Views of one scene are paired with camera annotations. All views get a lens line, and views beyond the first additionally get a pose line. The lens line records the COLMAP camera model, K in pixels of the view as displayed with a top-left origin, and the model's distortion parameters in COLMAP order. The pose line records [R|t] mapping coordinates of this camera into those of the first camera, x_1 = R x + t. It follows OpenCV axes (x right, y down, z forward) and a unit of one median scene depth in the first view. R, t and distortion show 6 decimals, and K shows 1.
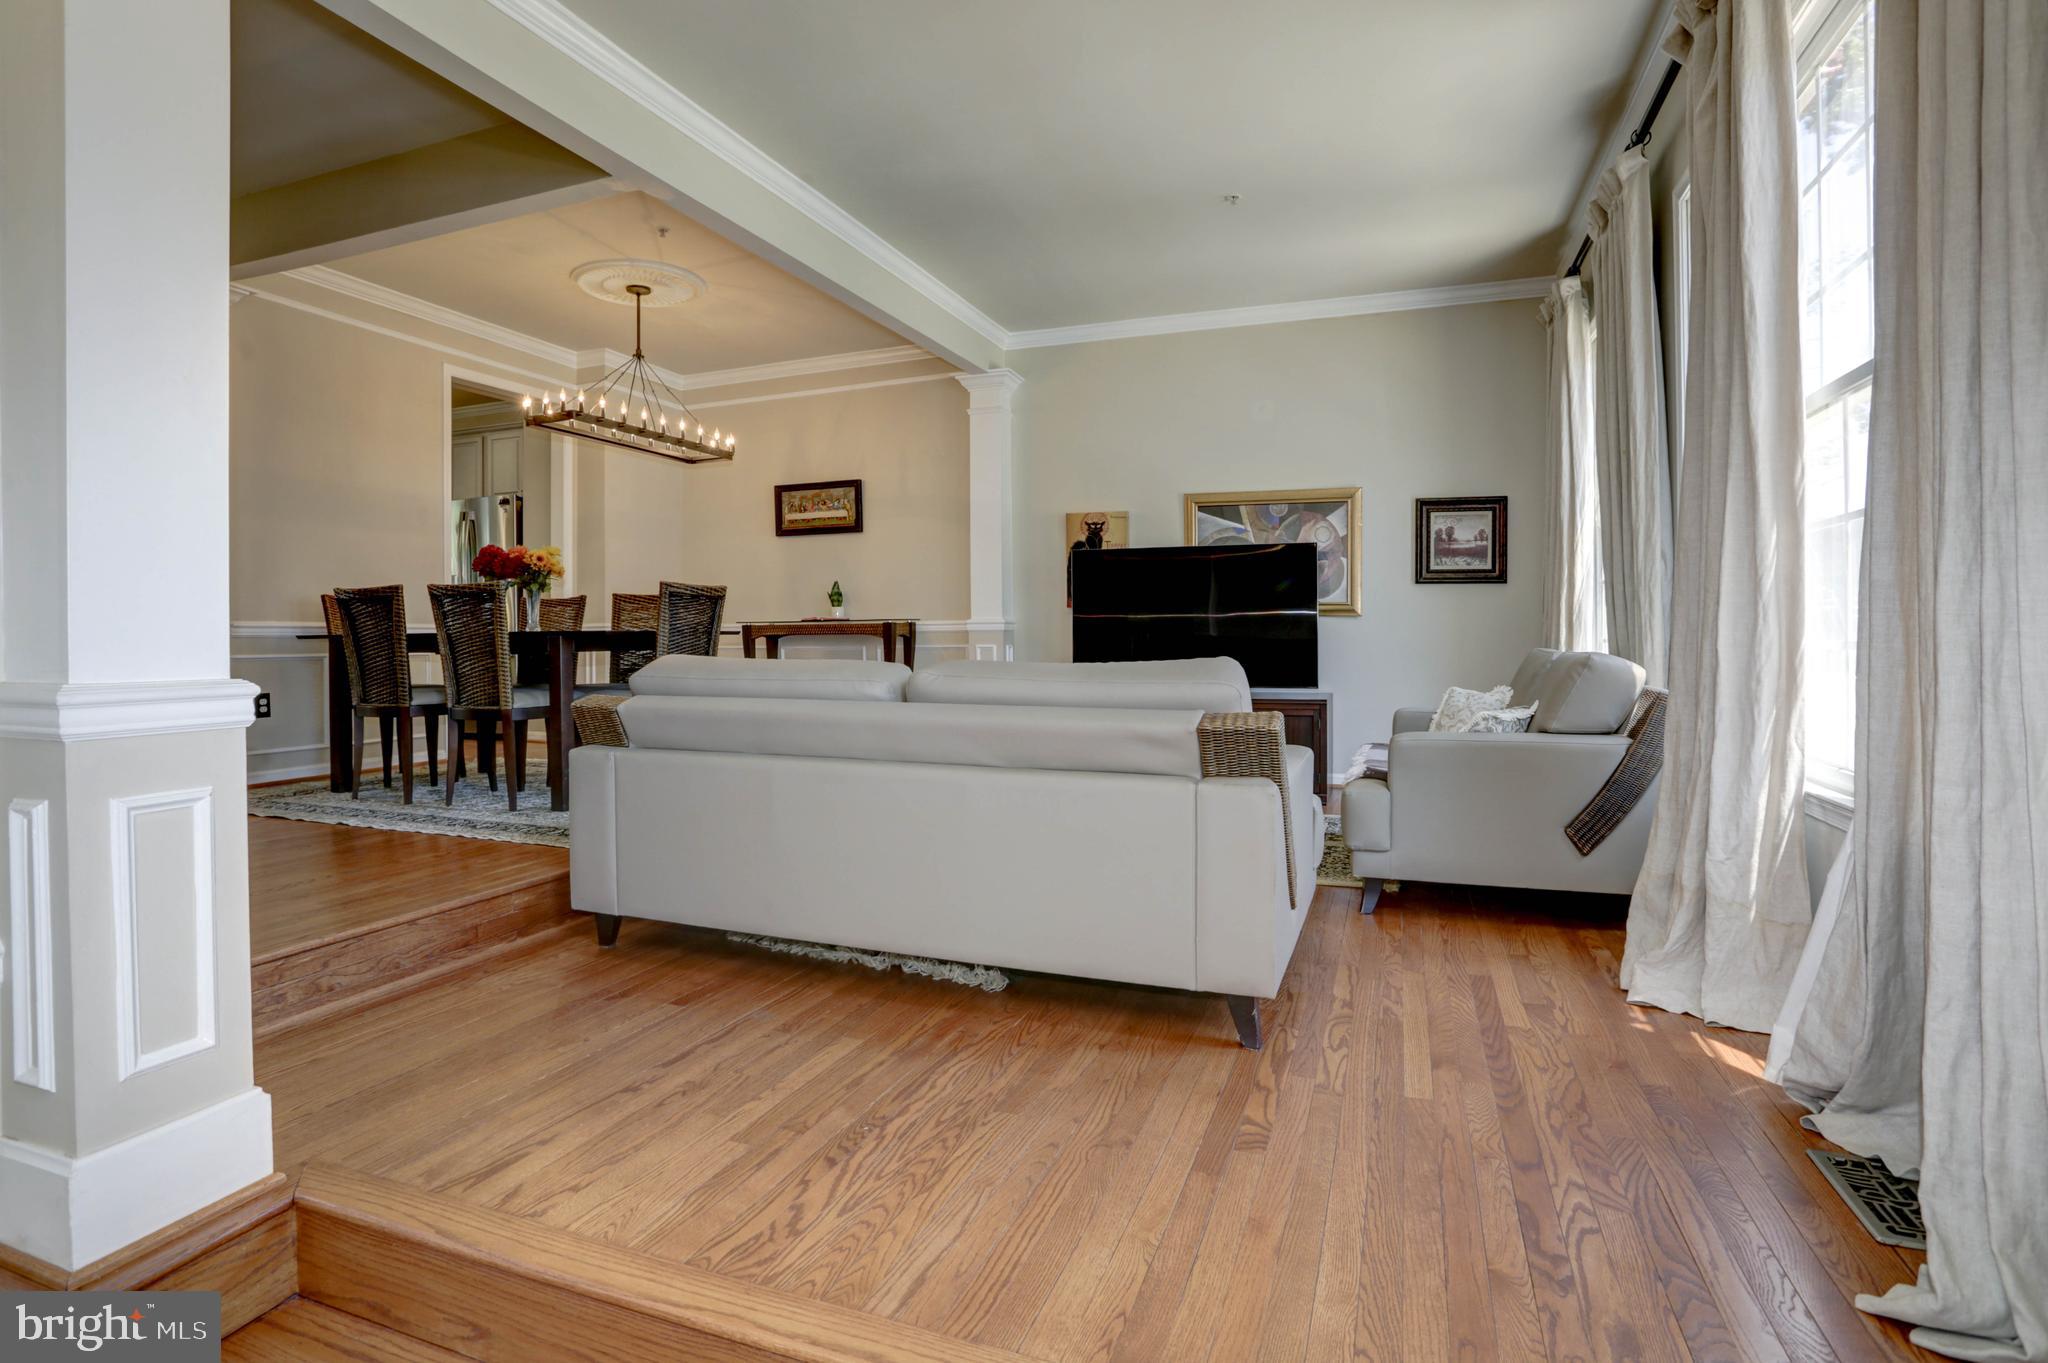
lens RADIAL K [[1058.4, 0, 985.5], [0, 1058.4, 654.9], [0, 0, 1]] dist [-0.091779, 0.049613]
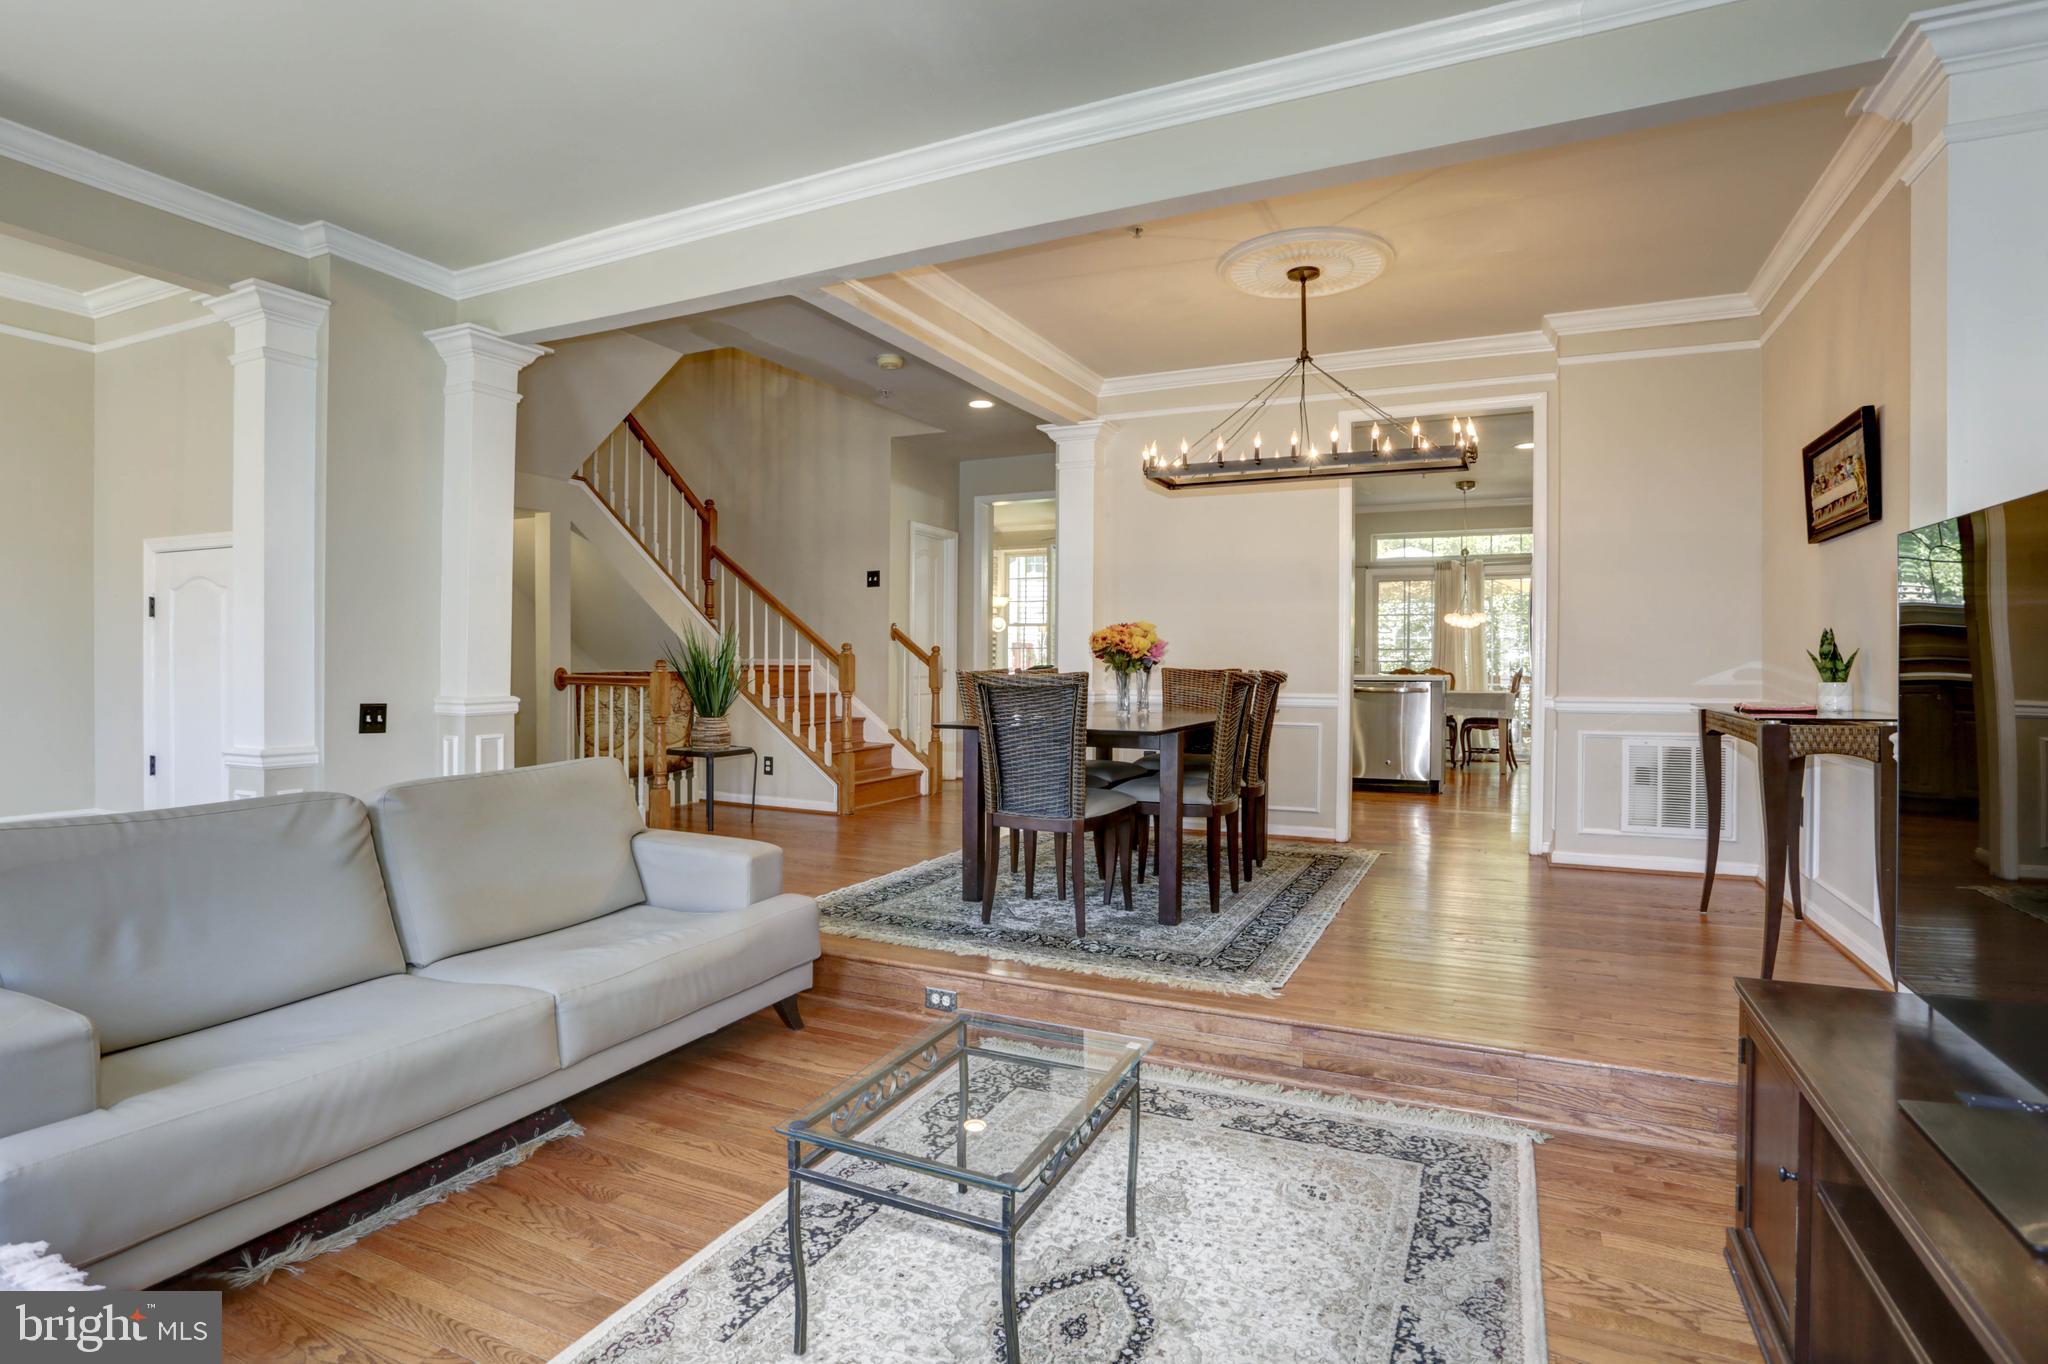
lens RADIAL K [[957.9, 0, 974.2], [0, 957.9, 670.1], [0, 0, 1]] dist [-0.066855, 0.033355]
pose [[-0.081867, 0.021135, -0.996419, 0.380781], [-0.024852, 0.999421, 0.023240, -0.064152], [0.996333, 0.026665, -0.081294, 0.796479]]
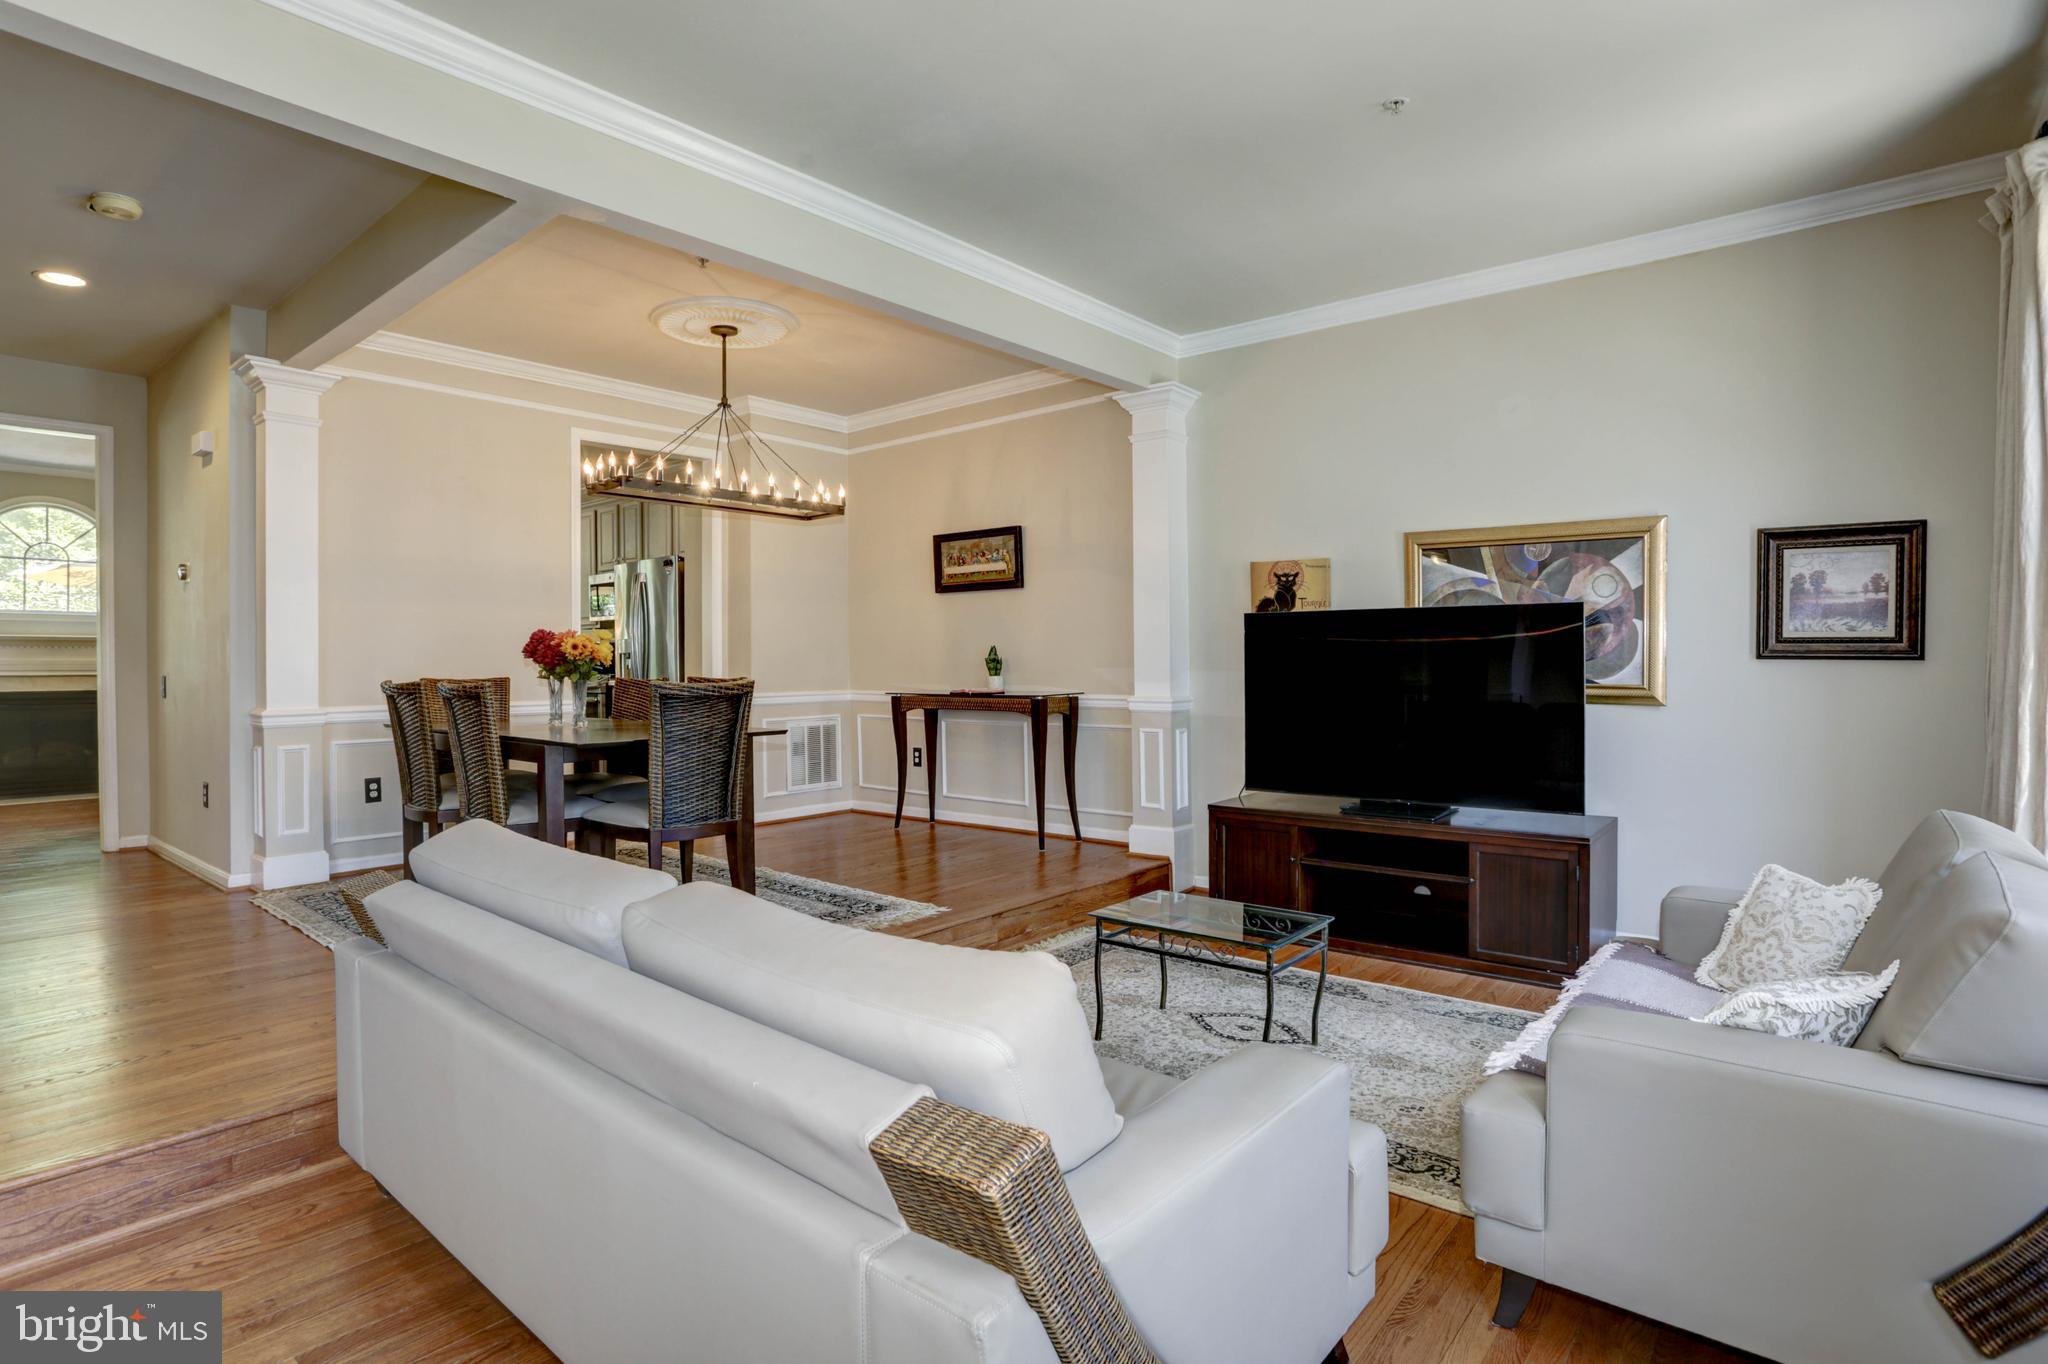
lens RADIAL K [[1070.7, 0, 964.0], [0, 1070.7, 671.8], [0, 0, 1]] dist [-0.083899, 0.037002]
pose [[0.942460, -0.000271, -0.334318, 0.154819], [-0.000792, 0.999995, -0.003043, -0.056442], [0.334317, 0.003133, 0.942455, 0.213857]]
